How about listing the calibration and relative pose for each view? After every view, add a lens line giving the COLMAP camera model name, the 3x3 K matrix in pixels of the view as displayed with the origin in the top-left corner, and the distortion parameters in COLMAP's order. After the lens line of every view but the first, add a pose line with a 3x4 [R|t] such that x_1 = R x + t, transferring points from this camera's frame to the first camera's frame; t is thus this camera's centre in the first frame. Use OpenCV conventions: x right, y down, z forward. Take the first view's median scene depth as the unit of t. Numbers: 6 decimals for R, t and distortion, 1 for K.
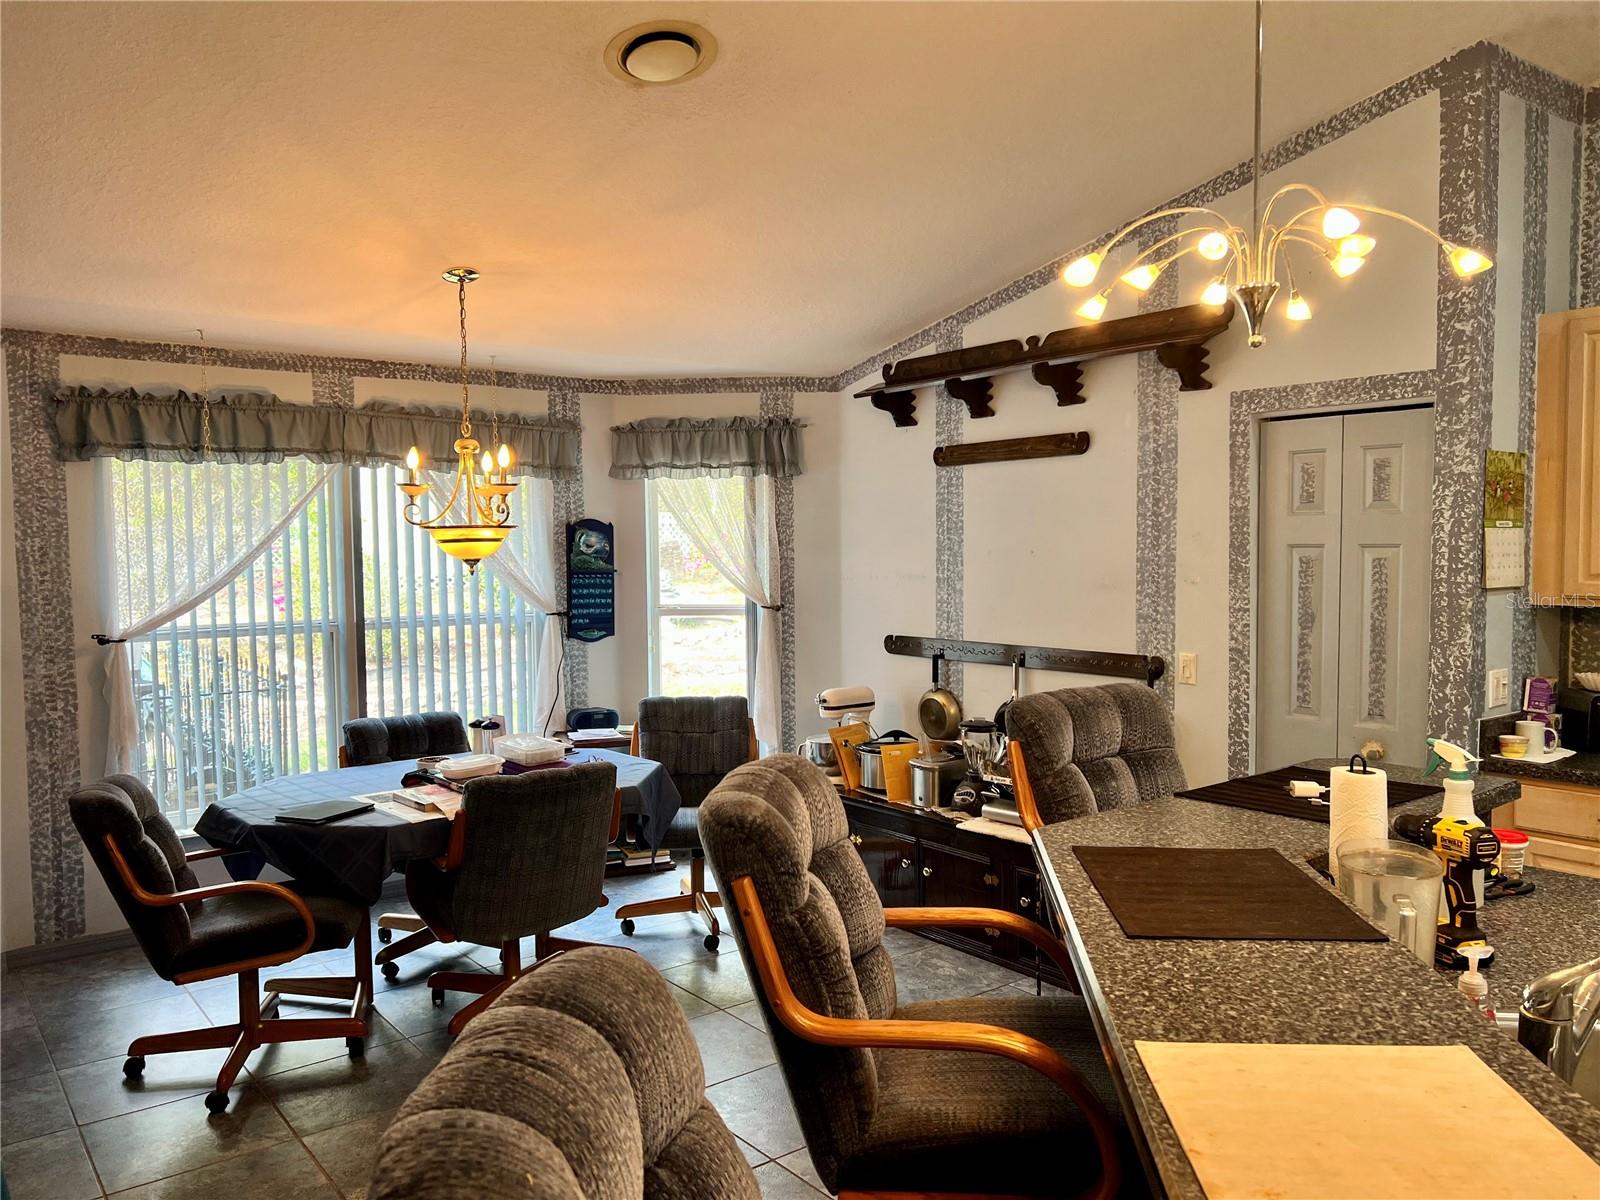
lens RADIAL K [[1198.2, 0, 799.4], [0, 1198.2, 614.7], [0, 0, 1]] dist [0.091416, -0.122011]
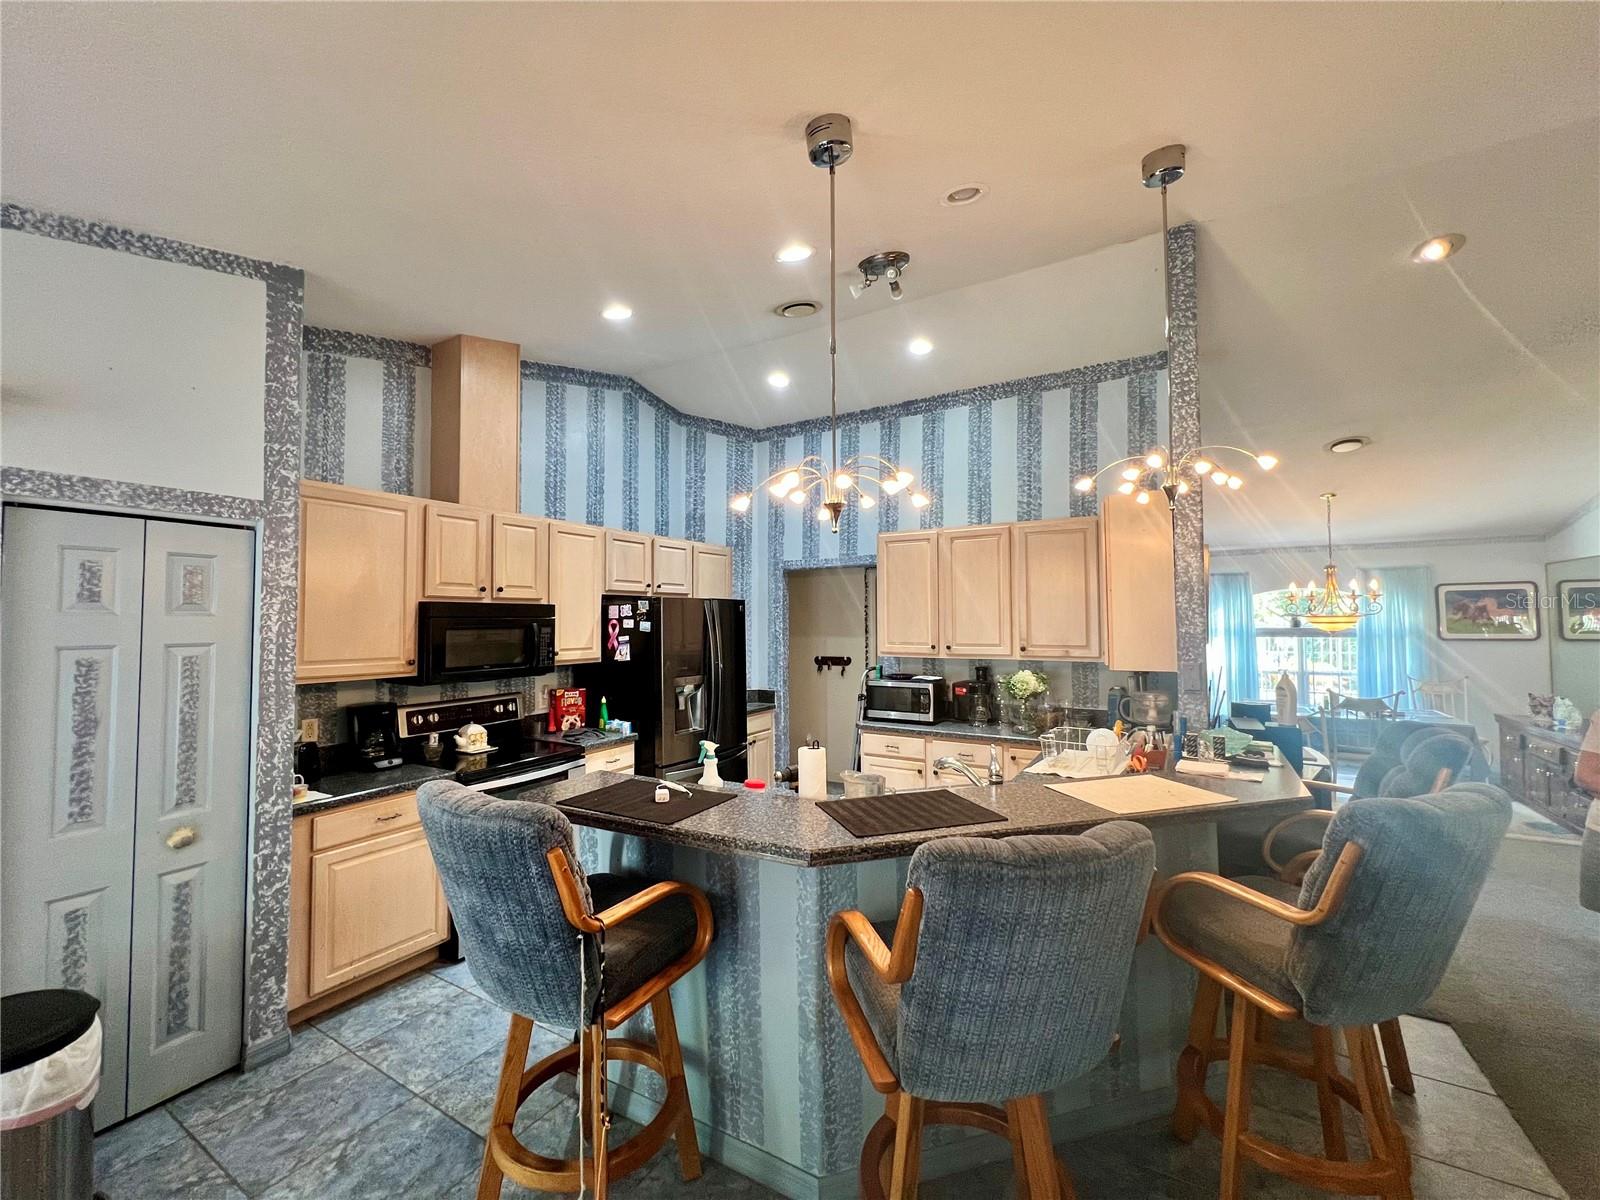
lens RADIAL K [[640.3, 0, 800.0], [0, 640.3, 600.0], [0, 0, 1]] dist [-0.003392, 0.000343]
pose [[-0.376200, 0.045517, 0.925420, -0.277033], [0.067049, 0.997511, -0.021806, -0.050392], [-0.924109, 0.053845, -0.378316, 0.745223]]
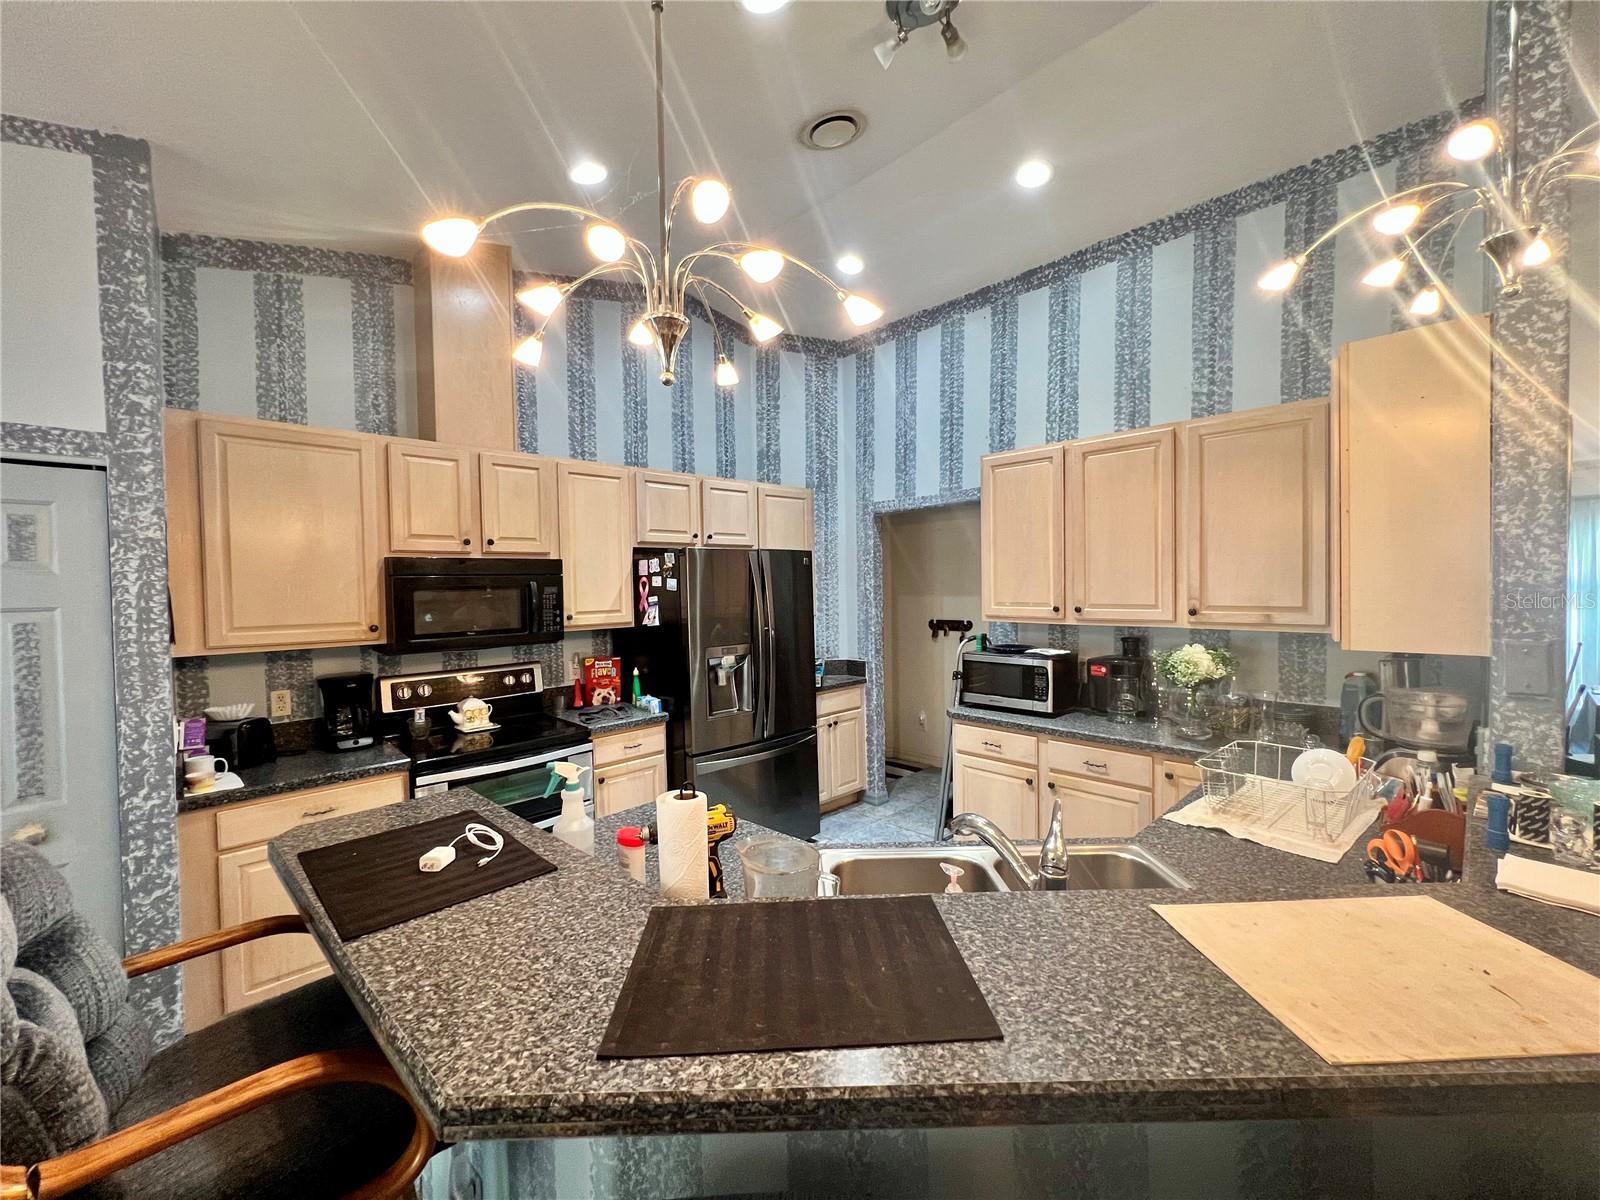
lens RADIAL K [[640.3, 0, 800.0], [0, 640.3, 600.0], [0, 0, 1]] dist [-0.003392, 0.000343]
pose [[-0.115344, -0.011074, 0.993264, -0.069577], [0.079779, 0.996604, 0.020376, -0.028795], [-0.990117, 0.081592, -0.114069, 0.501244]]
